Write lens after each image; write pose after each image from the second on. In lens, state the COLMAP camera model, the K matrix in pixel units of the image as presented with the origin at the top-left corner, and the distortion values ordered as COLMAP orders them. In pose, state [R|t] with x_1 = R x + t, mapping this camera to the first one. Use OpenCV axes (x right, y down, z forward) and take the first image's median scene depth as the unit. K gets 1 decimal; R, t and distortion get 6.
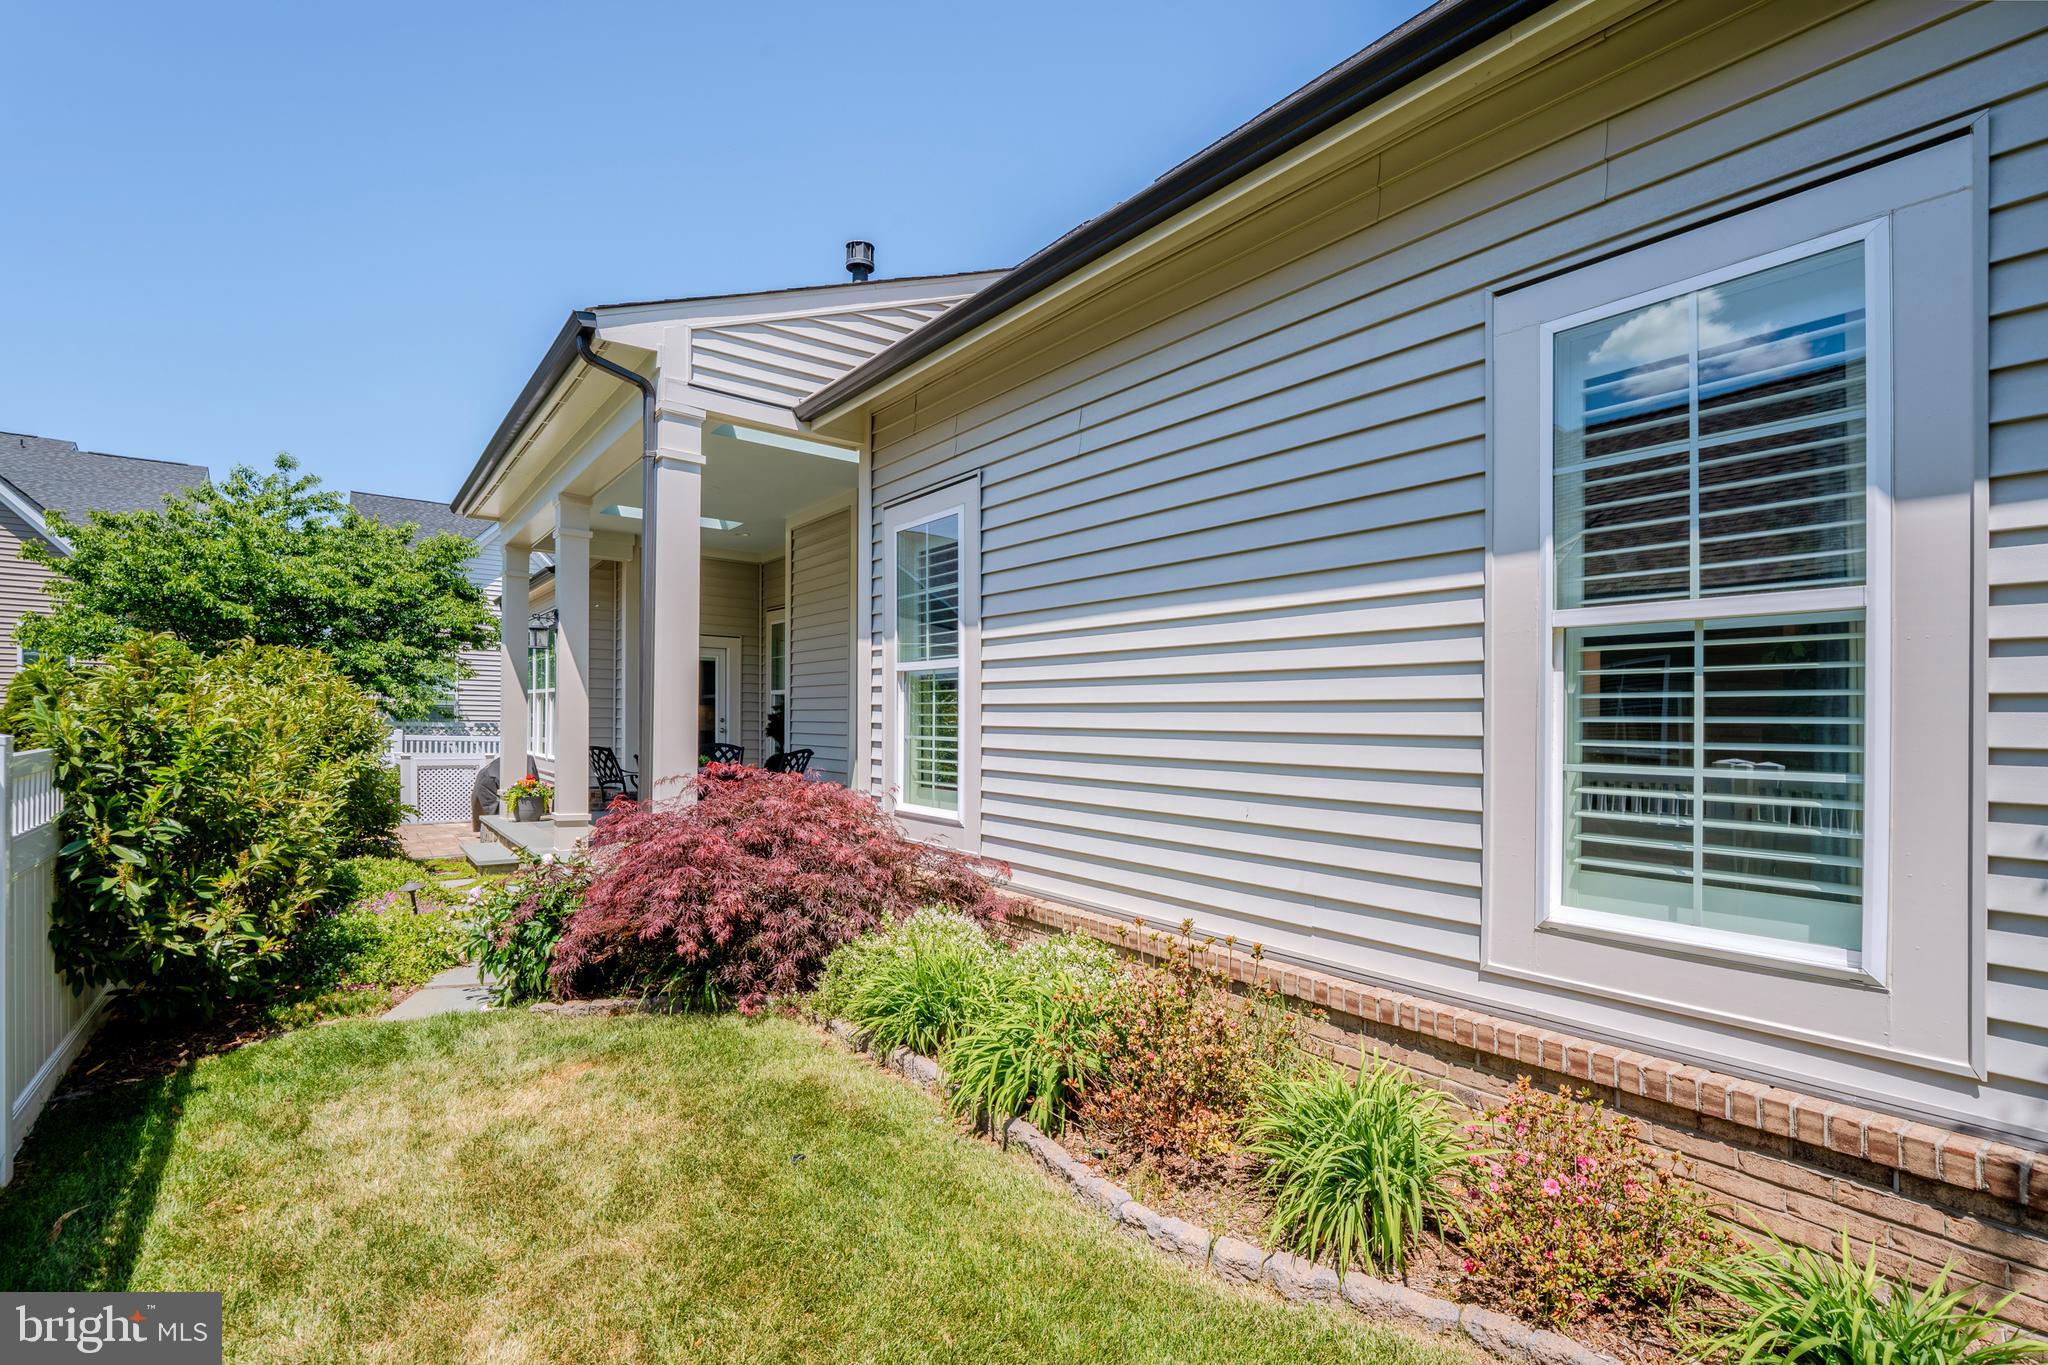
lens RADIAL K [[897.8, 0, 1029.3], [0, 897.8, 699.6], [0, 0, 1]] dist [0.000433, 0.000417]
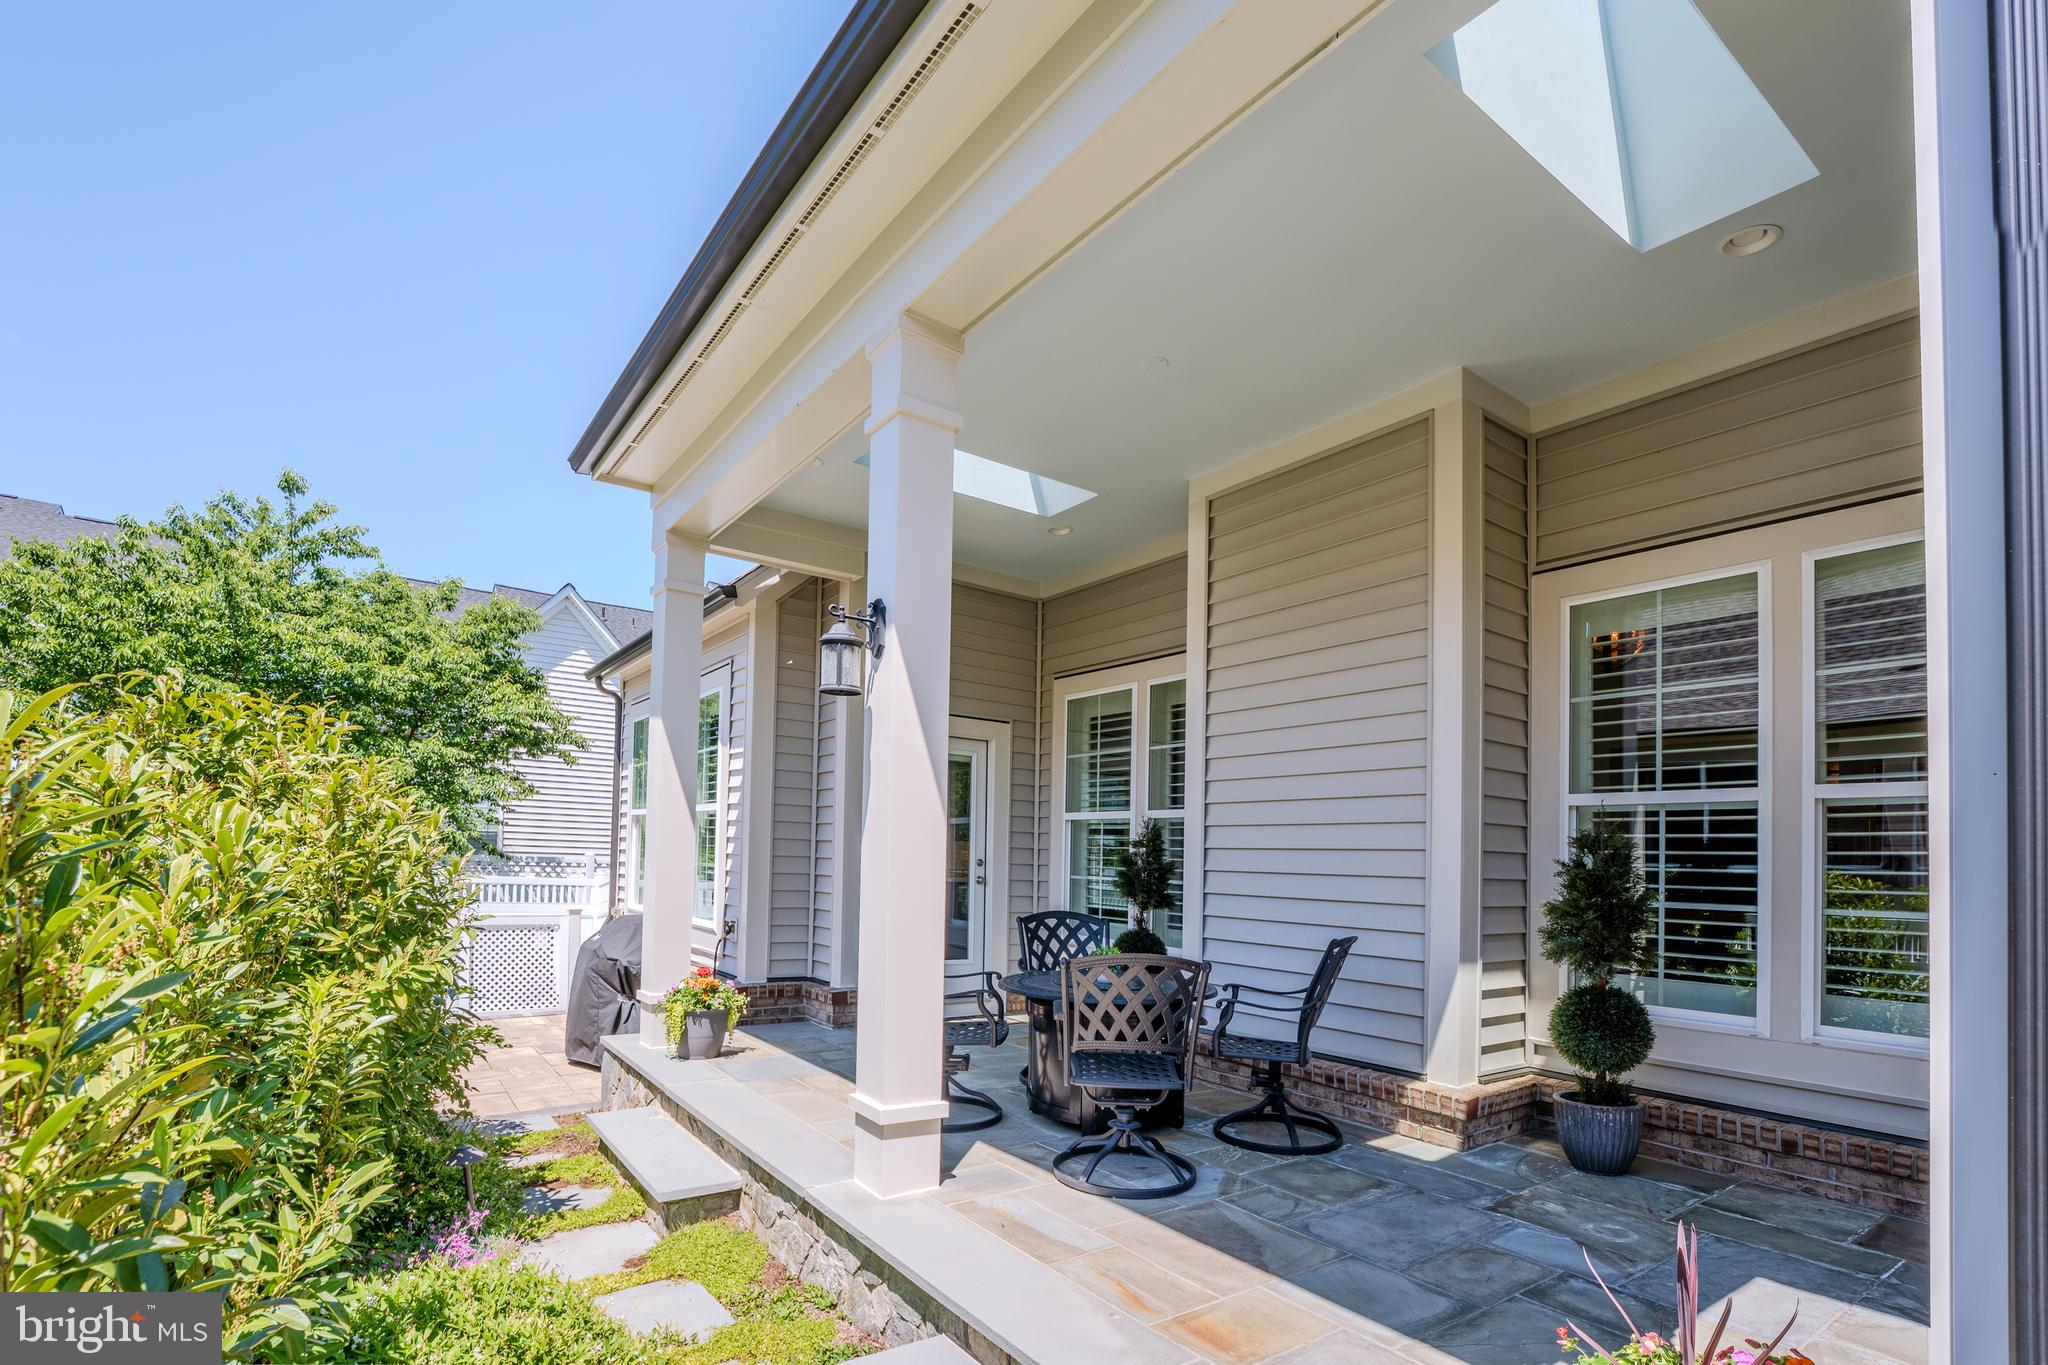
lens RADIAL K [[916.2, 0, 967.6], [0, 916.2, 810.2], [0, 0, 1]] dist [0.000871, -0.000642]
pose [[0.997972, 0.011381, -0.062625, -0.260040], [-0.013044, 0.999571, -0.026206, 0.003535], [0.062300, 0.026970, 0.997693, 0.333597]]
